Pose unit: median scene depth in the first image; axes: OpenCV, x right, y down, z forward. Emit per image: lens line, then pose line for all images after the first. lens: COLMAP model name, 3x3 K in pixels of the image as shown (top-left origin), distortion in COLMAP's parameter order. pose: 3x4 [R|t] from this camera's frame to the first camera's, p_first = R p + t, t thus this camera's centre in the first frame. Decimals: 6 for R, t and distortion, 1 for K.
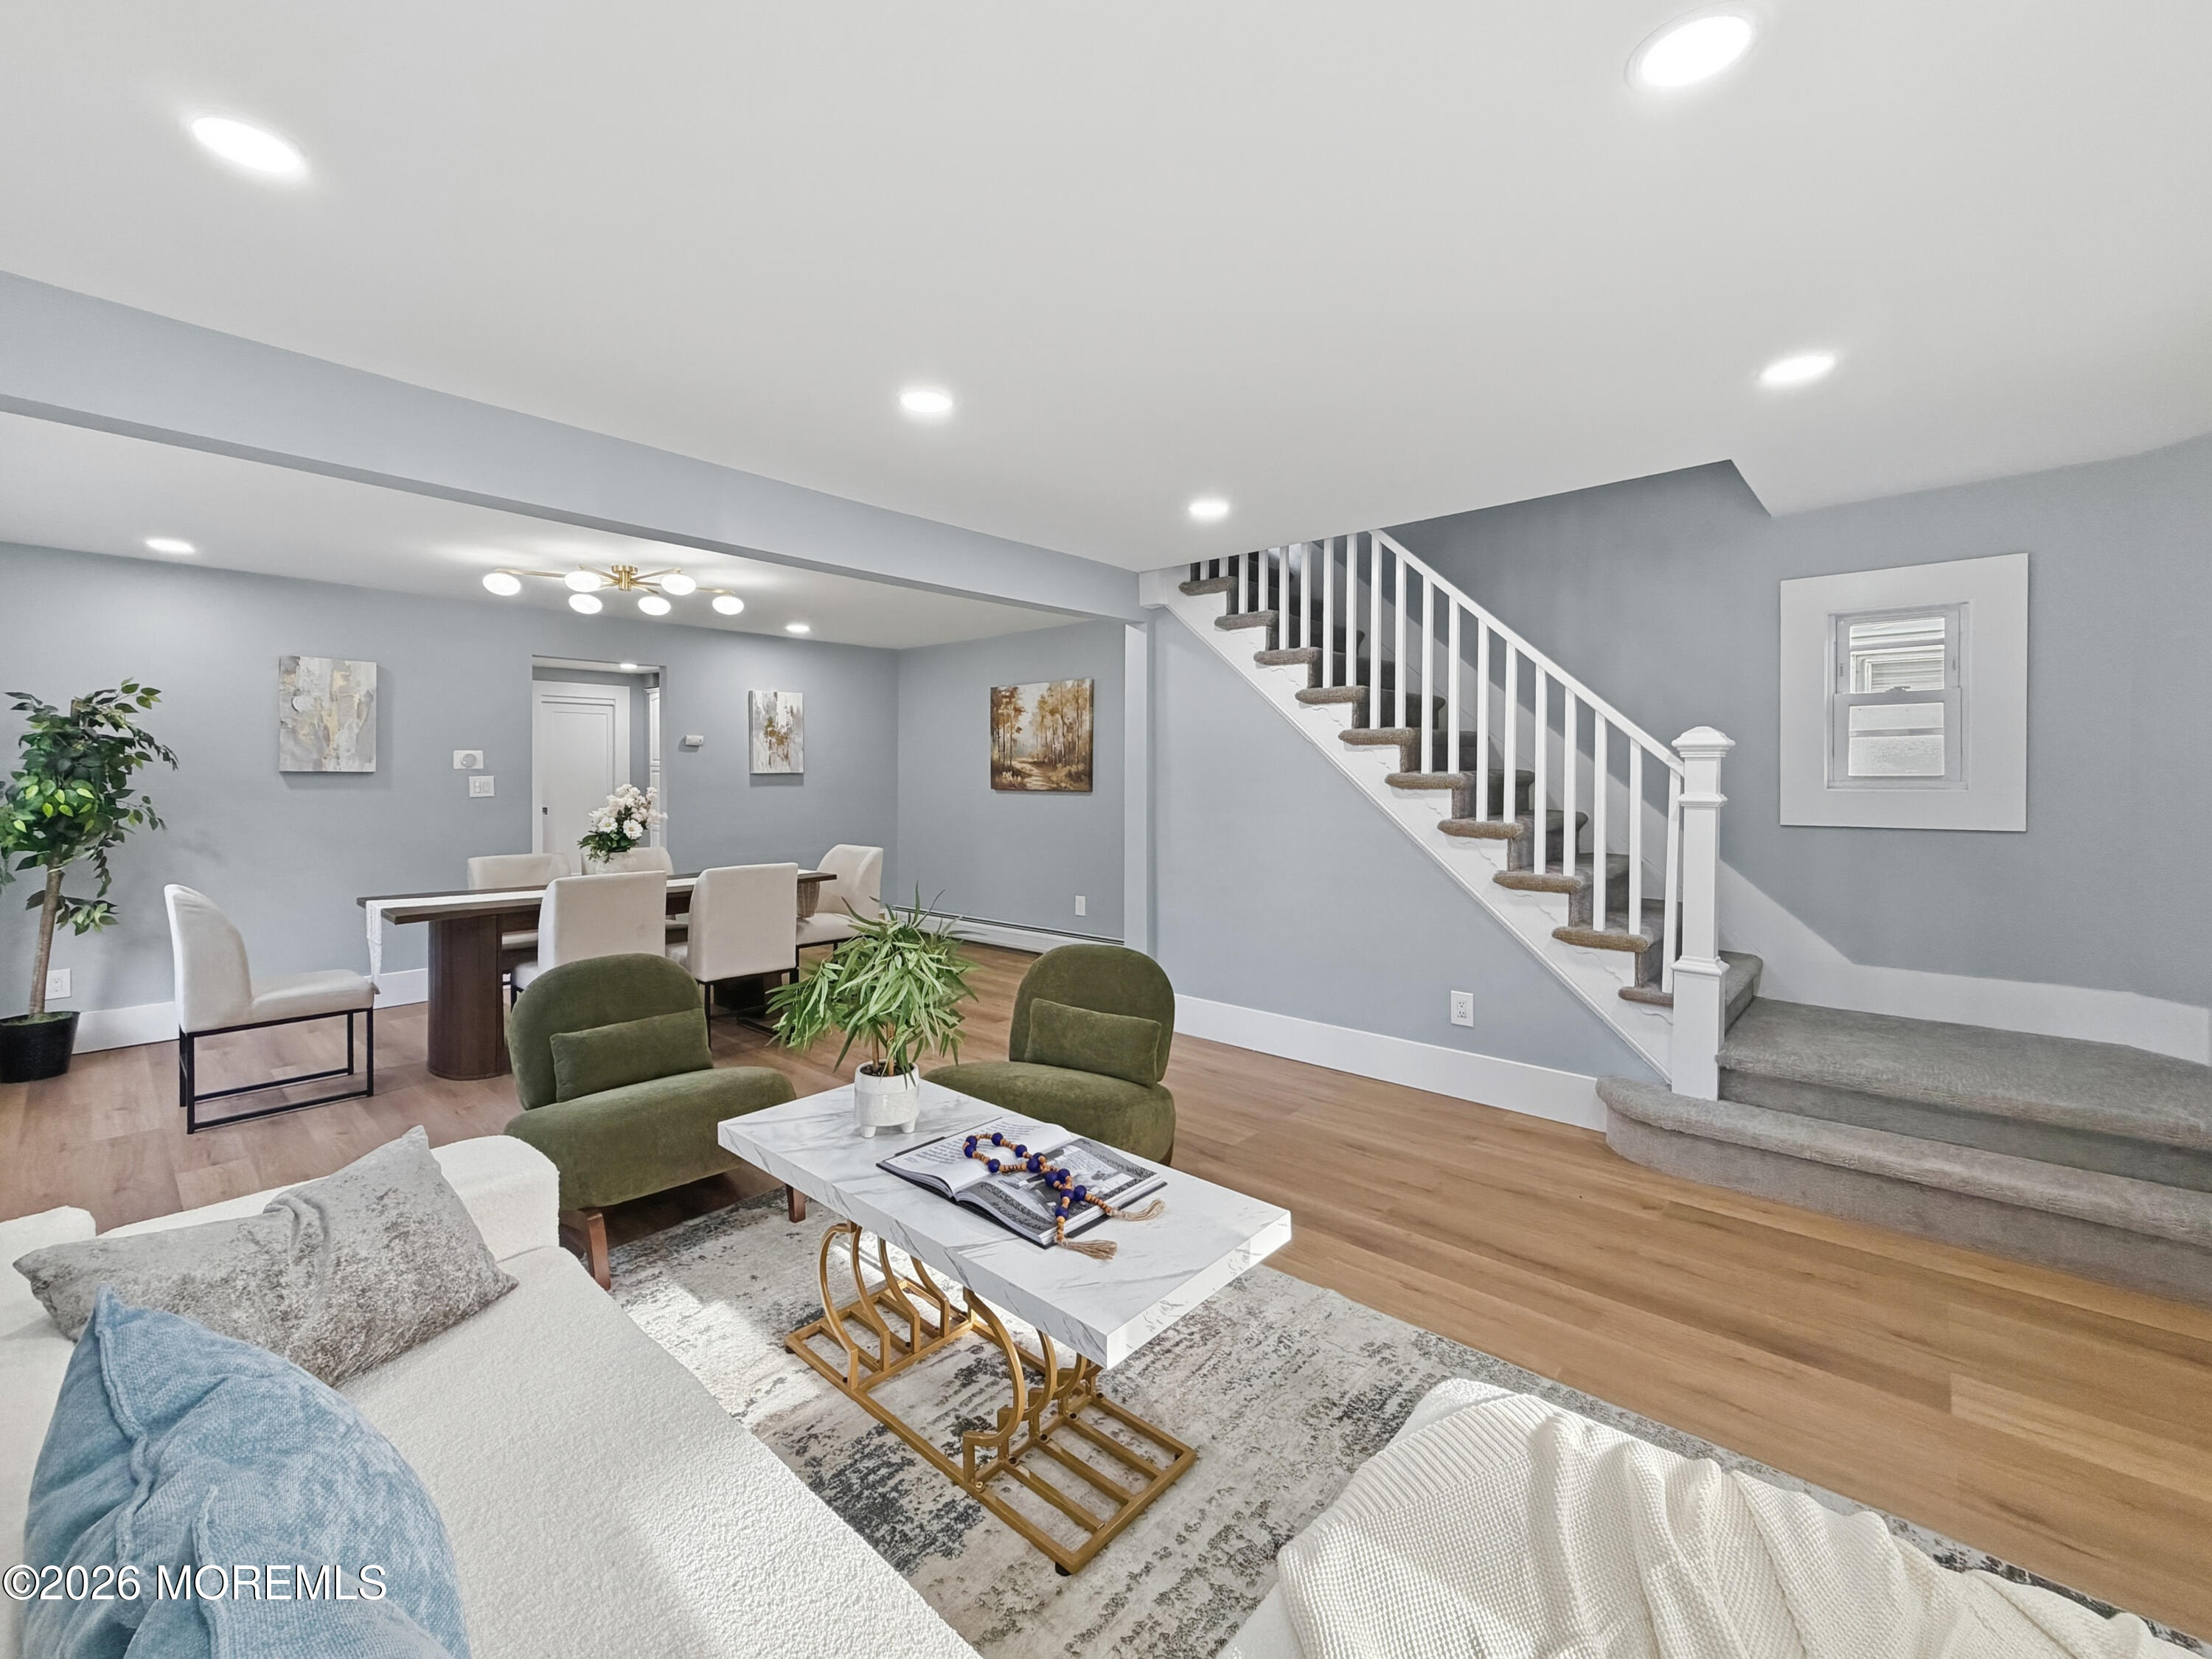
lens RADIAL K [[901.1, 0, 1091.1], [0, 901.1, 785.3], [0, 0, 1]] dist [0.006592, -0.001431]
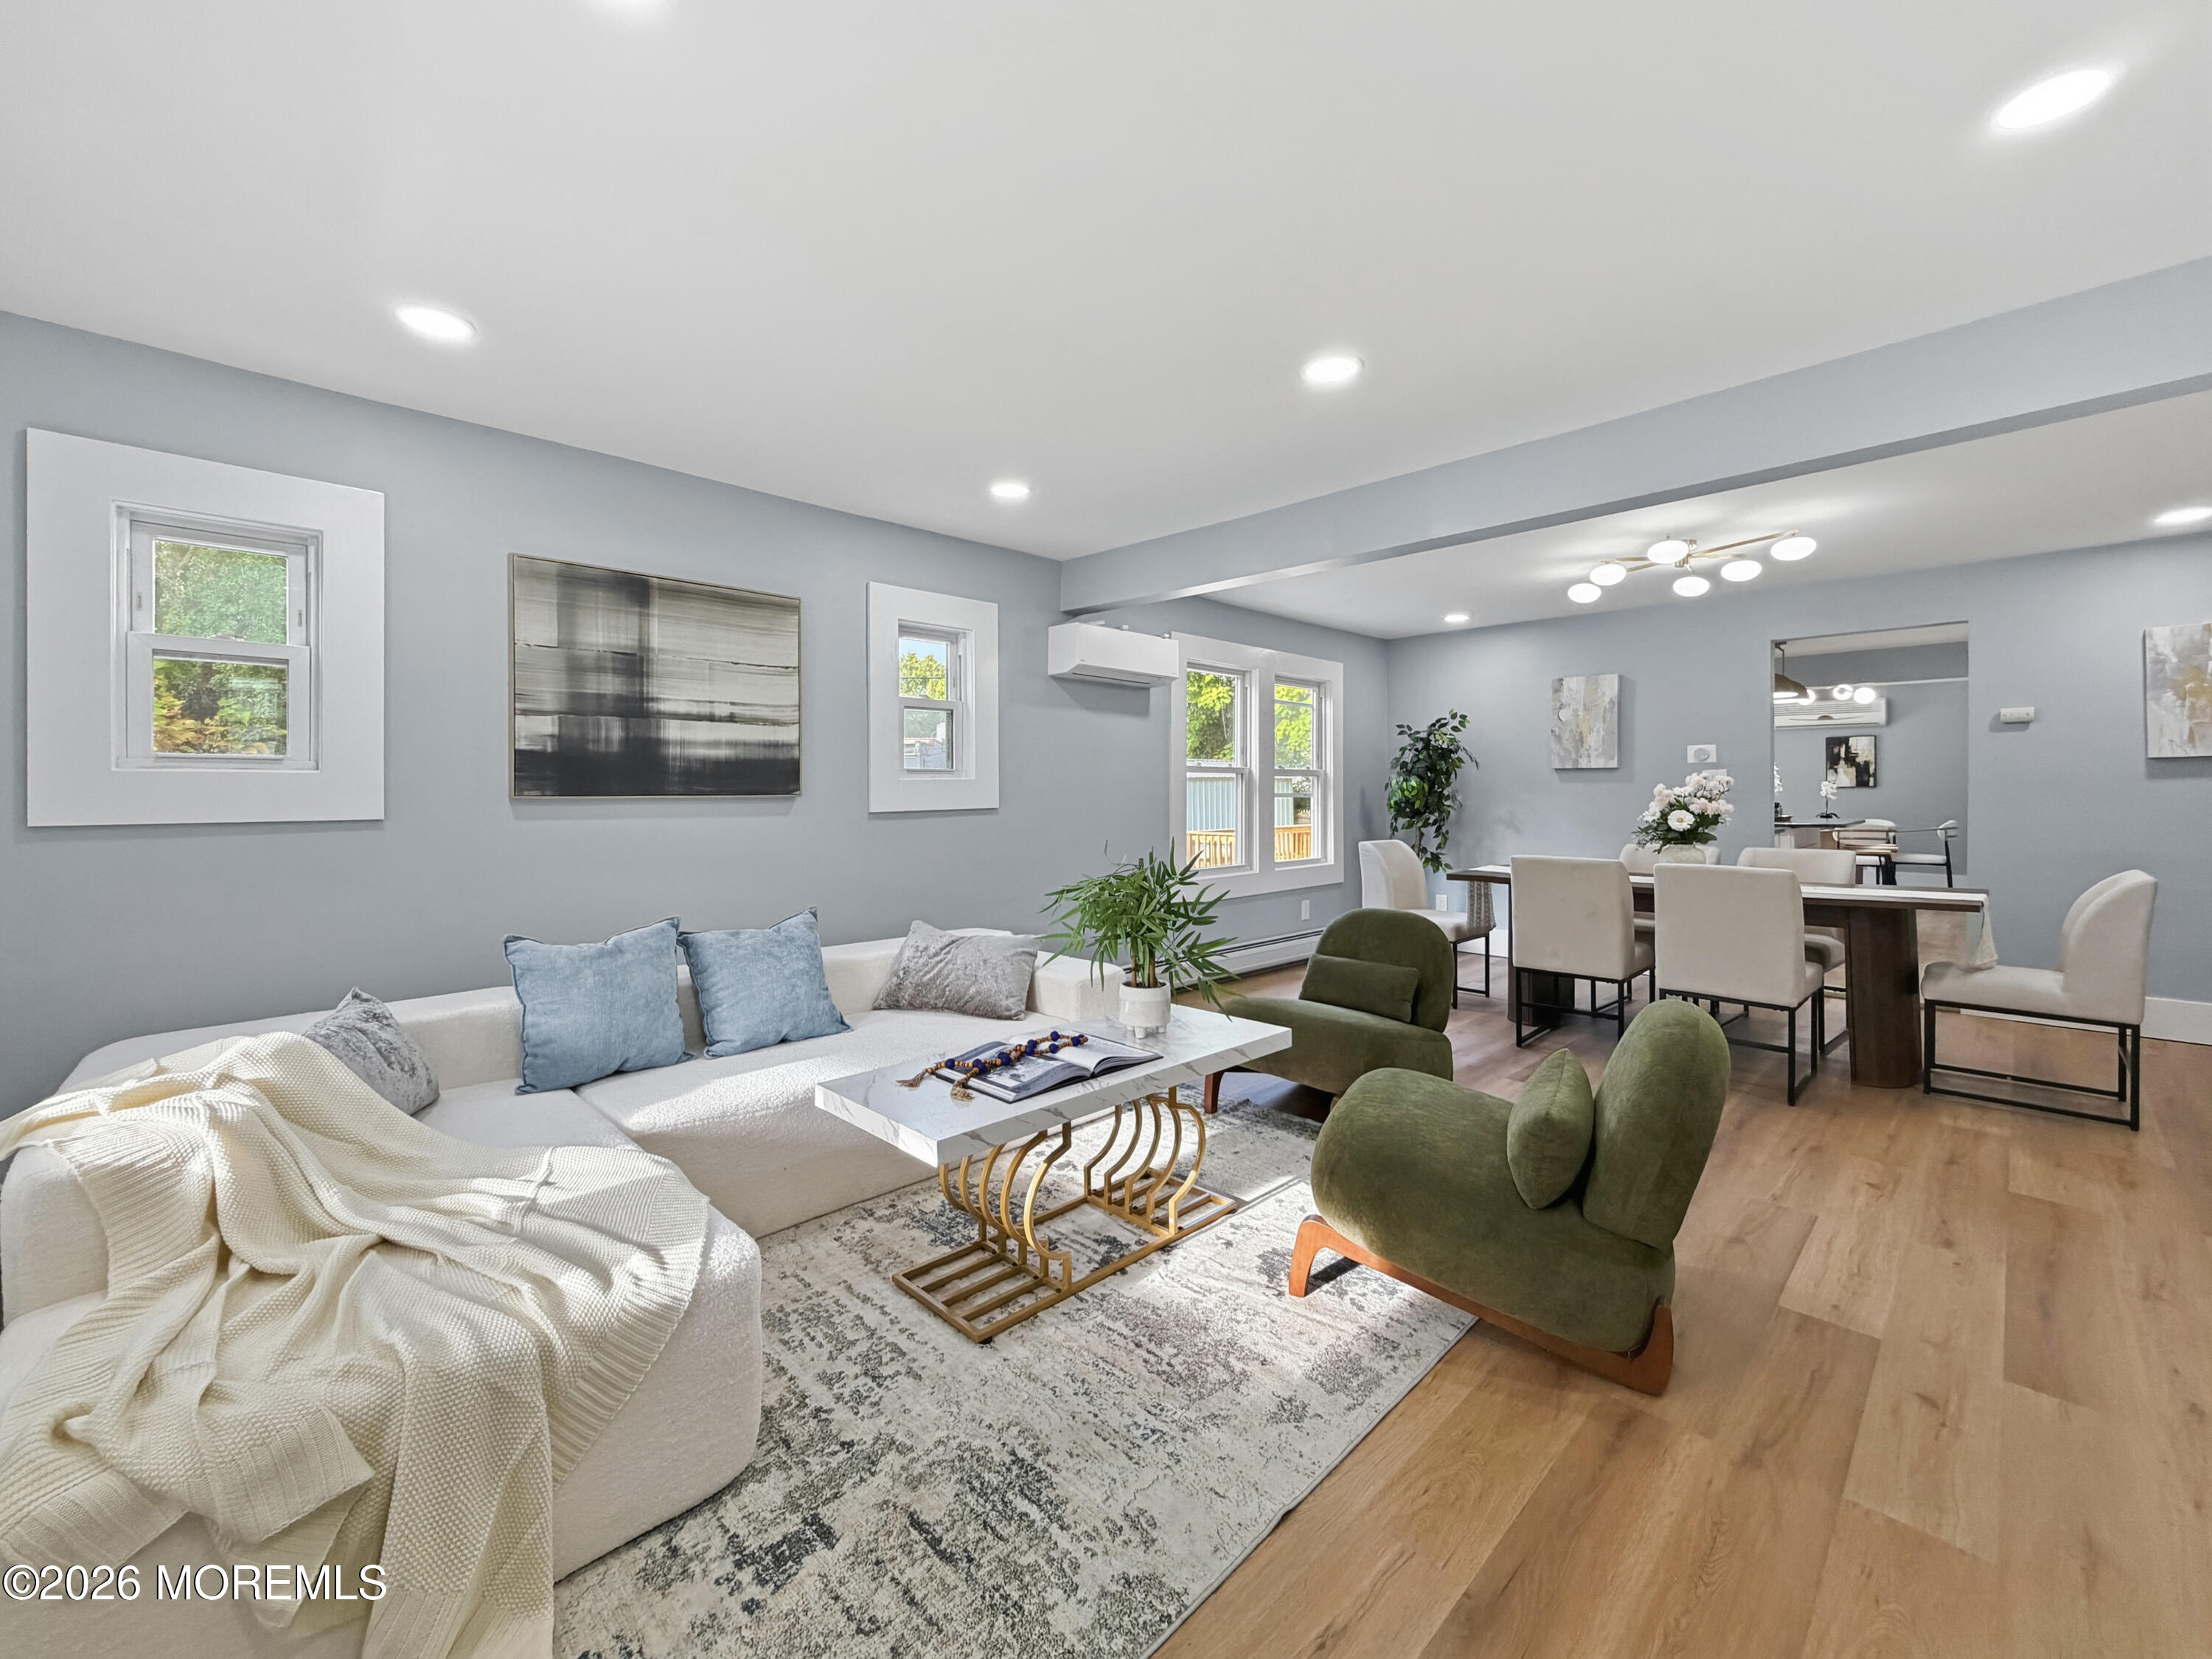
lens RADIAL K [[901.1, 0, 1101.1], [0, 901.1, 788.8], [0, 0, 1]] dist [0.006592, -0.001431]
pose [[-0.045267, -0.002623, -0.998971, 0.626566], [-0.005212, 0.999984, -0.002390, 0.029378], [0.998961, 0.005098, -0.045280, 0.609325]]
